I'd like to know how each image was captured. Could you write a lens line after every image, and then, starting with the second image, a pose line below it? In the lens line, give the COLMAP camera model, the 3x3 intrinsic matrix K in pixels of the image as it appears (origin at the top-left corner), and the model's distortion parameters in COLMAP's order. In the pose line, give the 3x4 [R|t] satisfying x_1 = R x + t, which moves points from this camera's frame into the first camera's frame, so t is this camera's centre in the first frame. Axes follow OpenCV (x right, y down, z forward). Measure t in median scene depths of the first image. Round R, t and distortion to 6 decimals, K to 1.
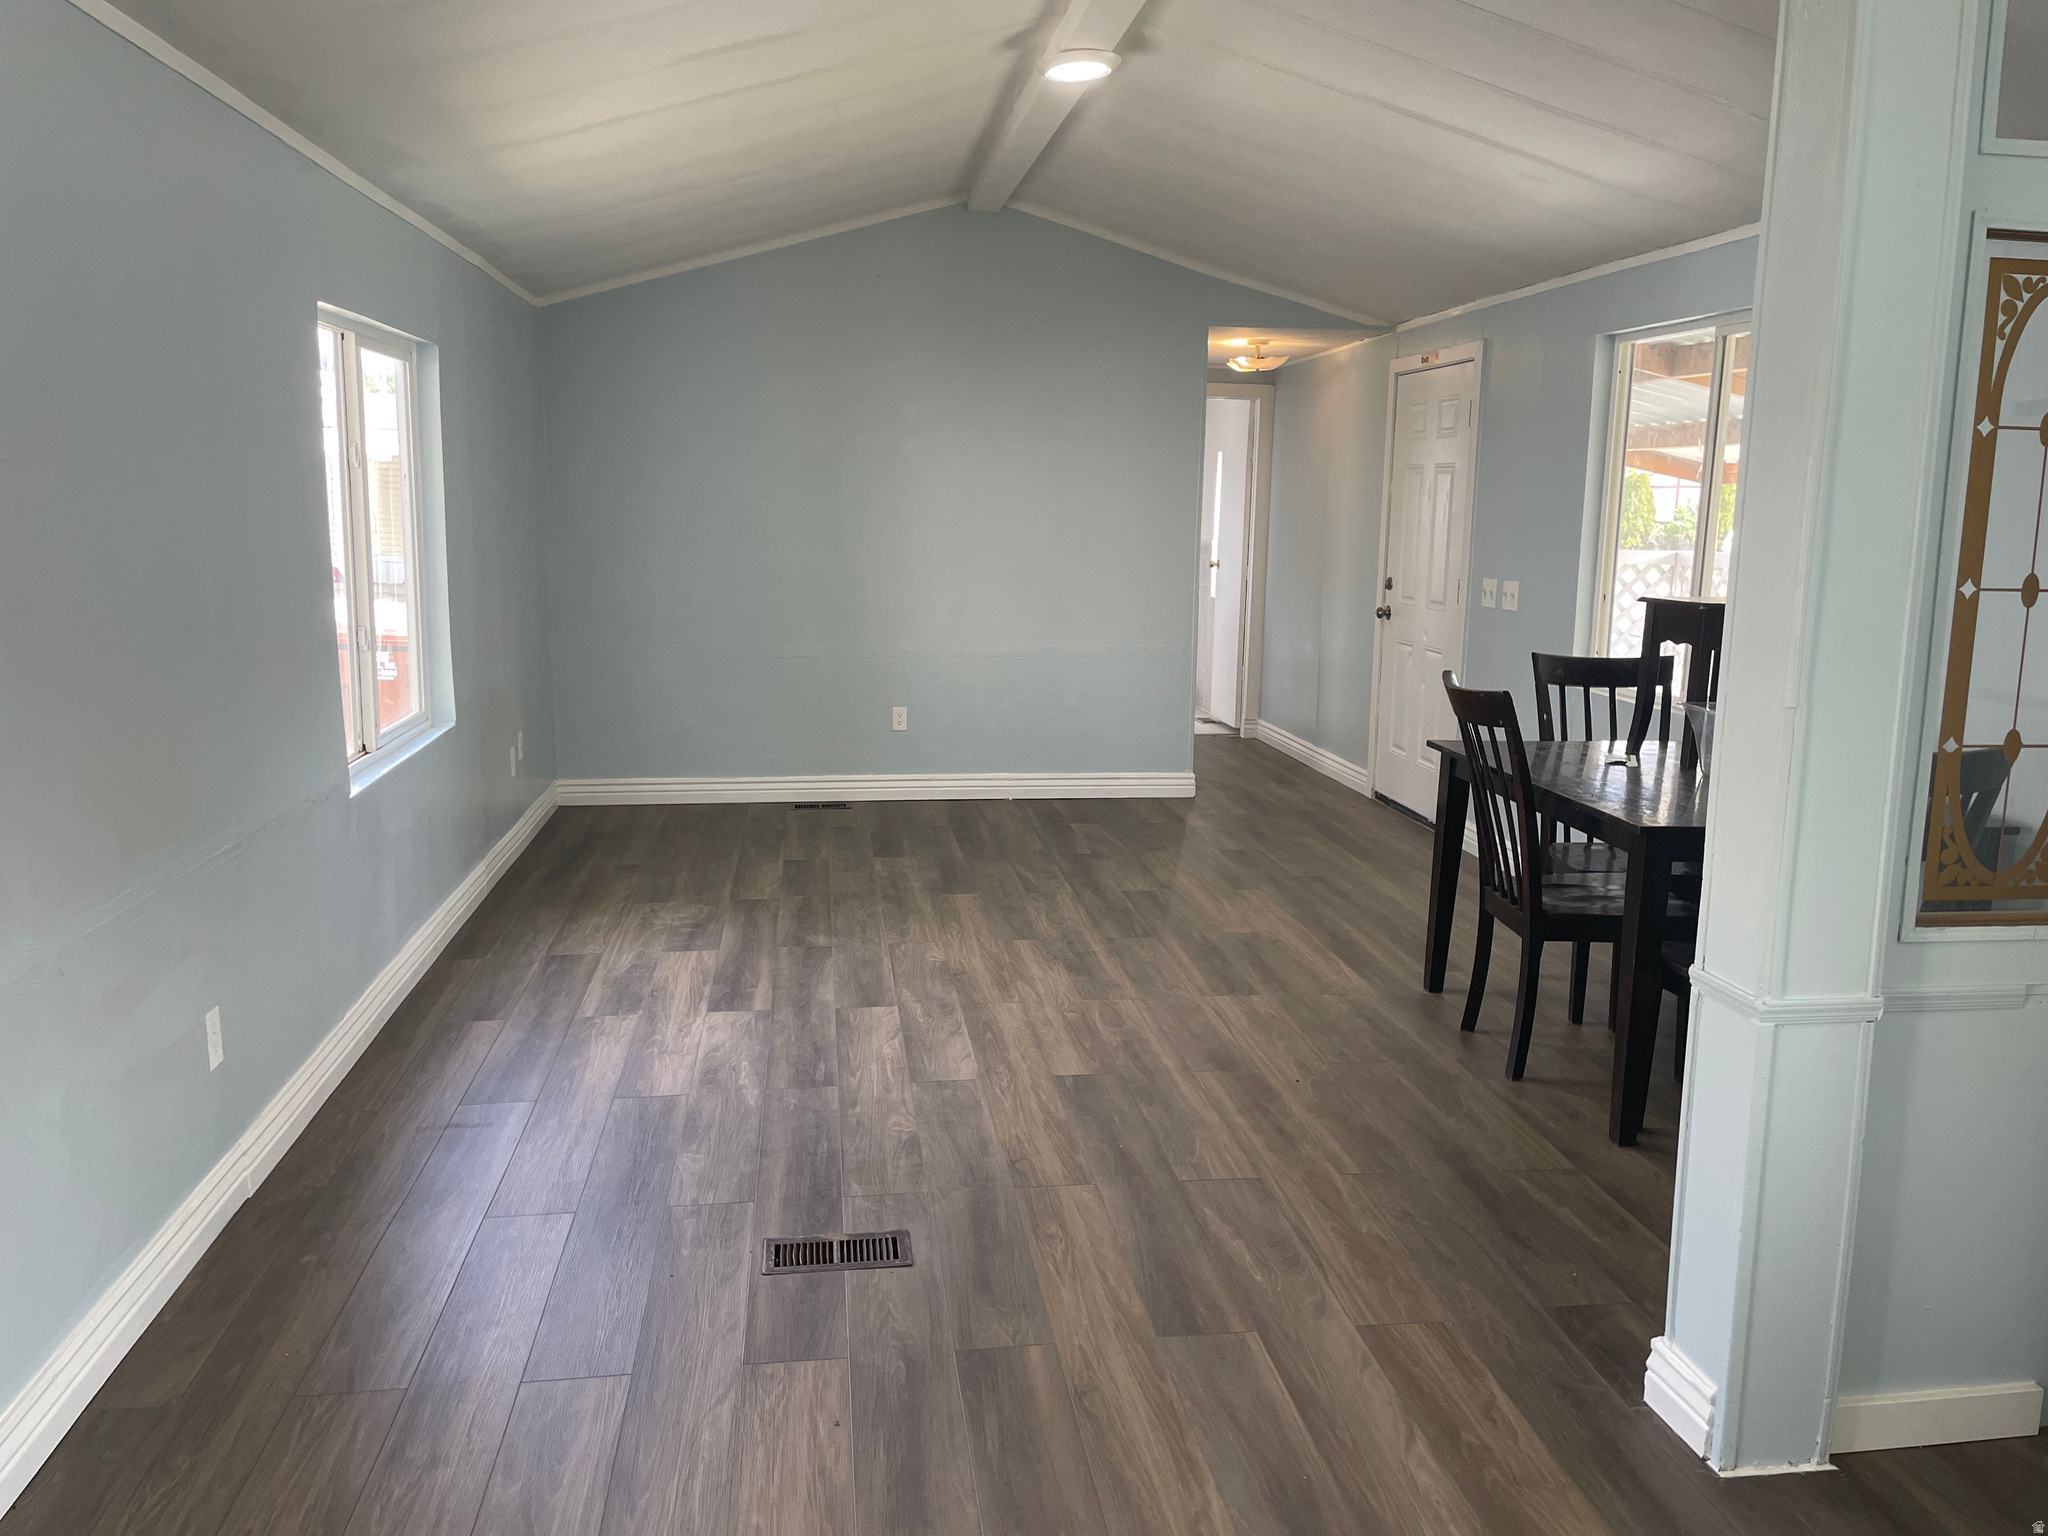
lens RADIAL K [[1540.3, 0, 1033.0], [0, 1540.3, 746.6], [0, 0, 1]] dist [0.114964, -0.145054]
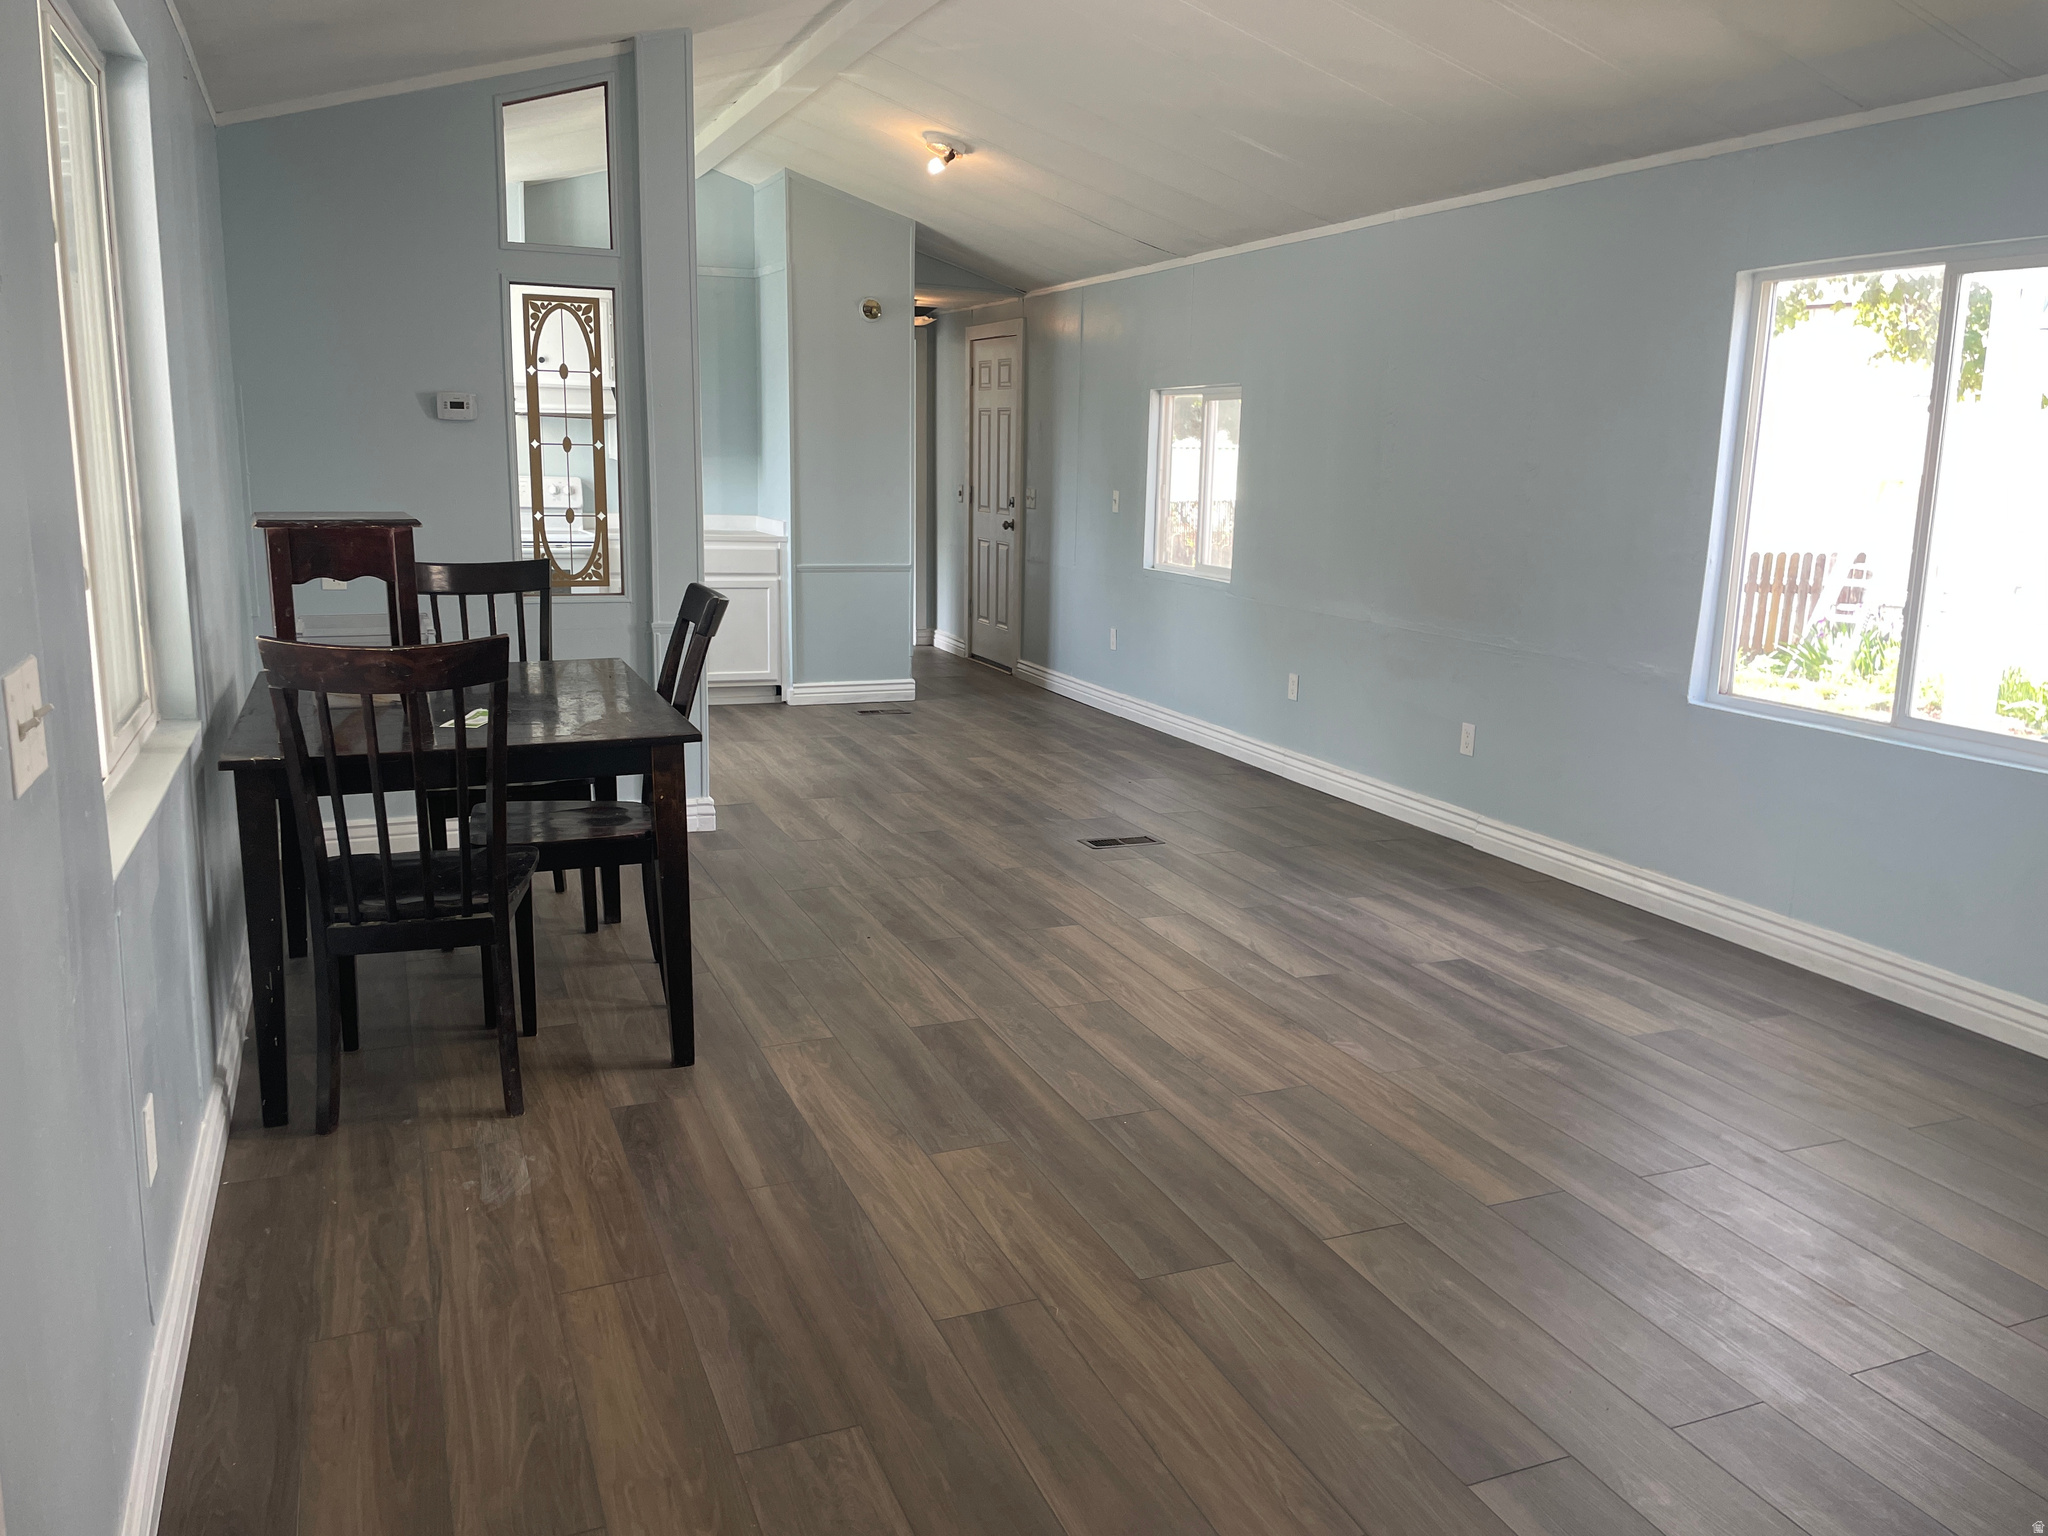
lens RADIAL K [[1540.3, 0, 1033.0], [0, 1540.3, 746.6], [0, 0, 1]] dist [0.114964, -0.145054]
pose [[-0.965556, 0.011722, -0.259931, 0.305489], [-0.079596, 0.937788, 0.337962, -0.264182], [0.247722, 0.347011, -0.904554, 1.768467]]
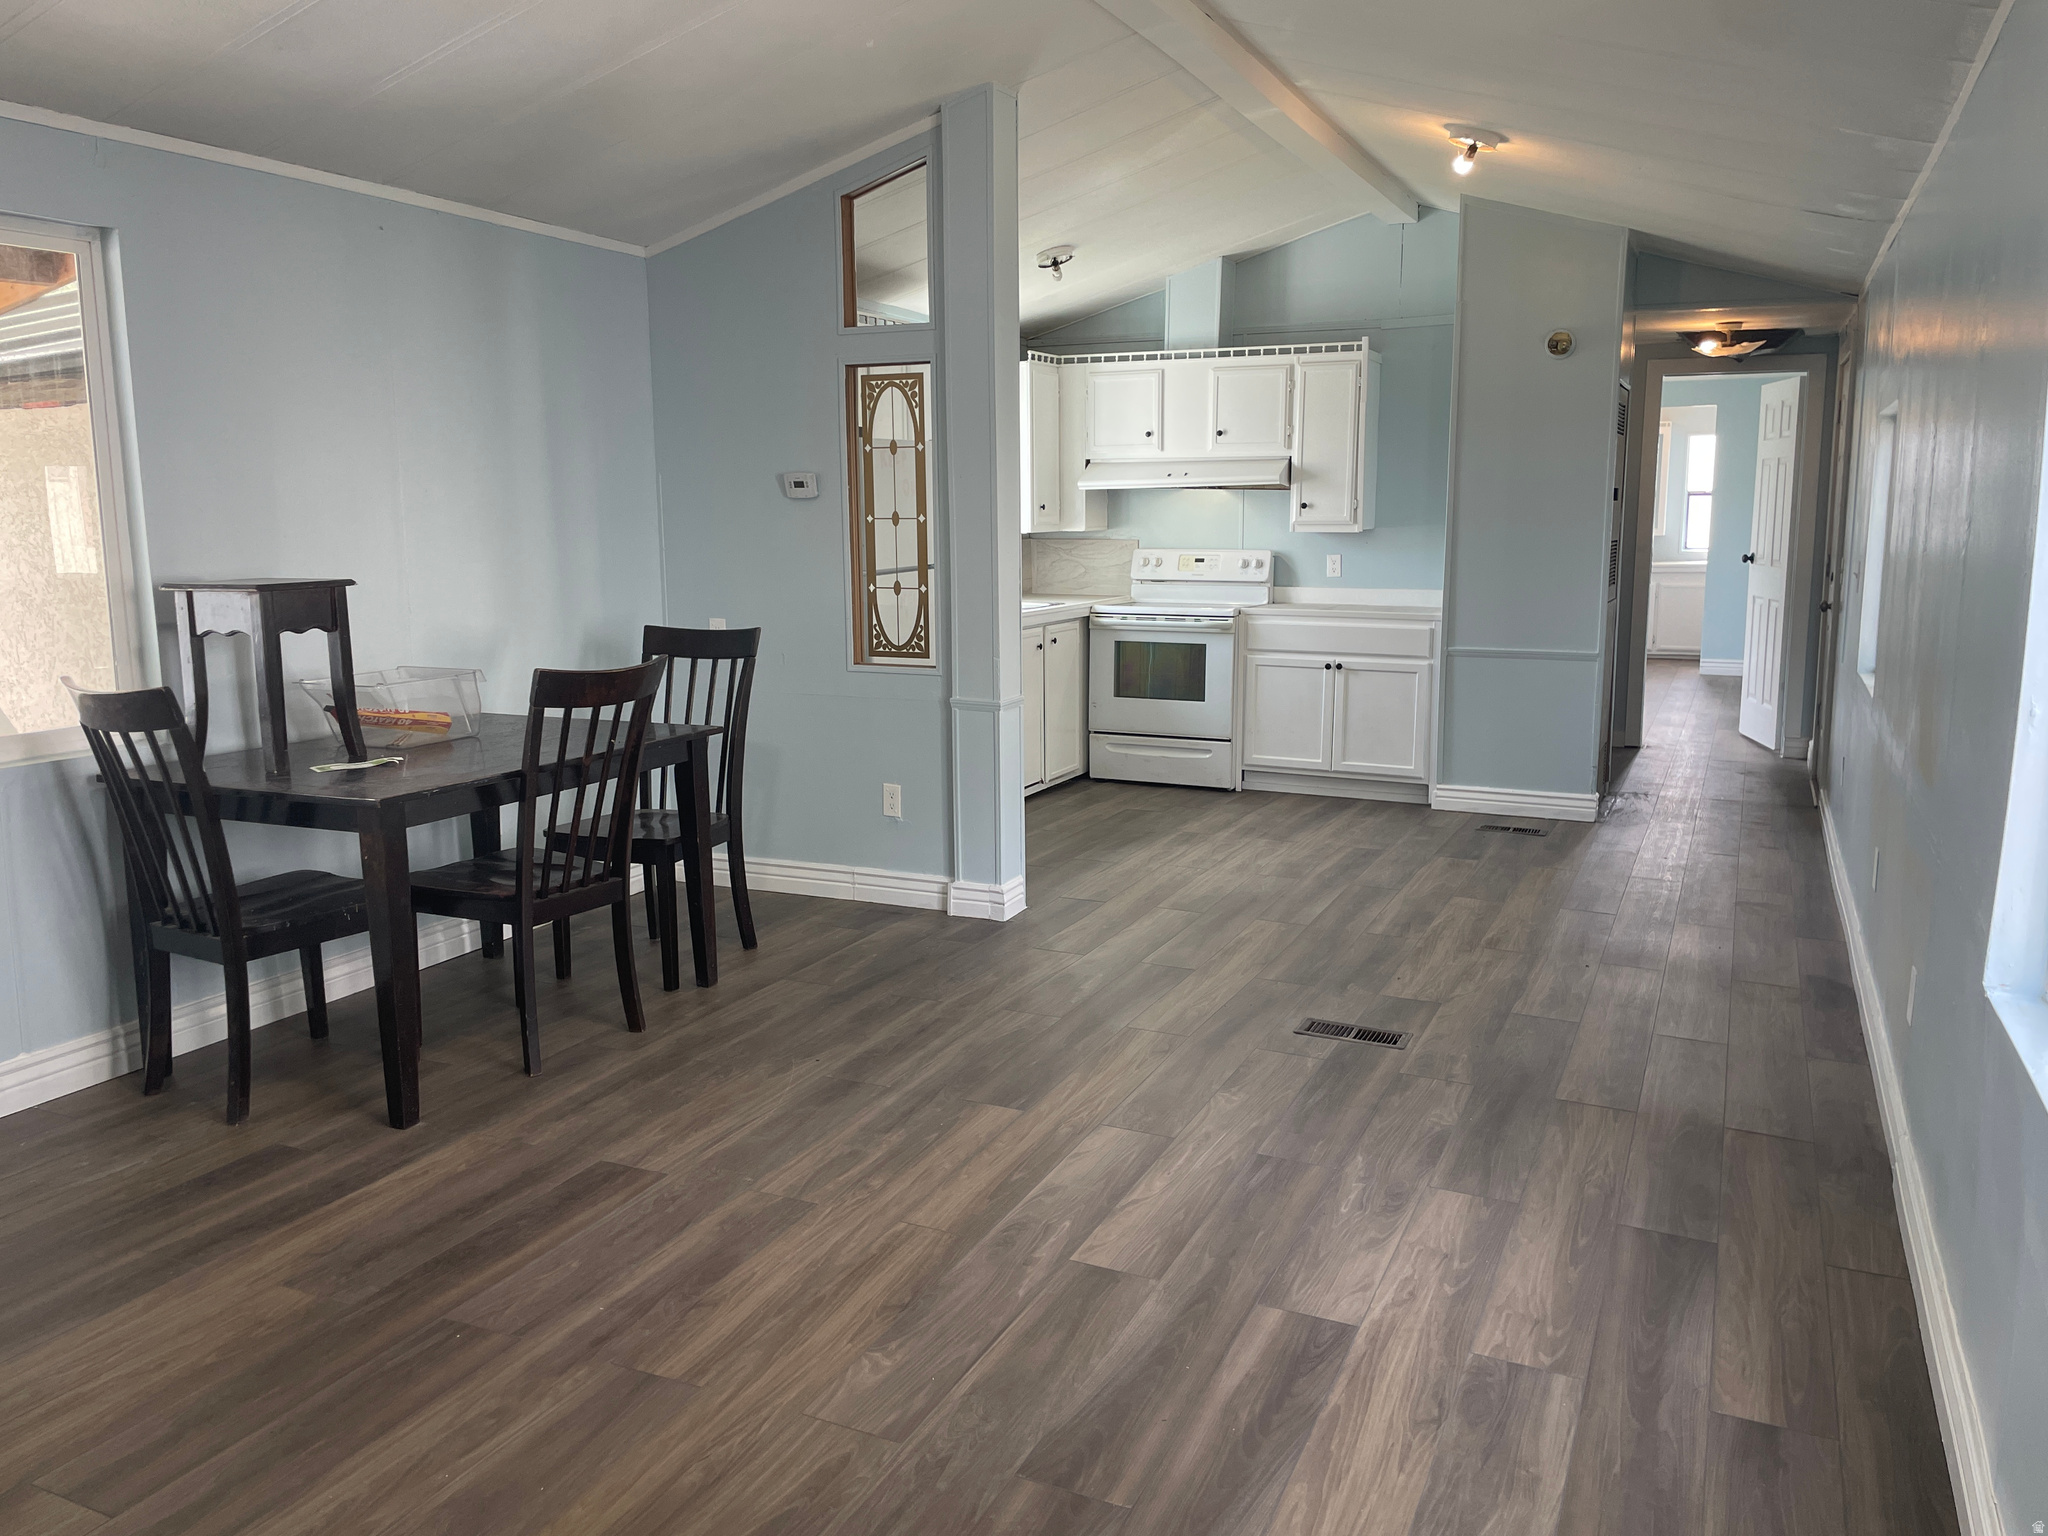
lens RADIAL K [[1540.3, 0, 1033.0], [0, 1540.3, 746.6], [0, 0, 1]] dist [0.114964, -0.145054]
pose [[-0.841304, -0.096082, 0.531954, -0.401371], [0.077693, 0.952367, 0.294891, -0.227015], [-0.534950, 0.289422, -0.793766, 1.472954]]
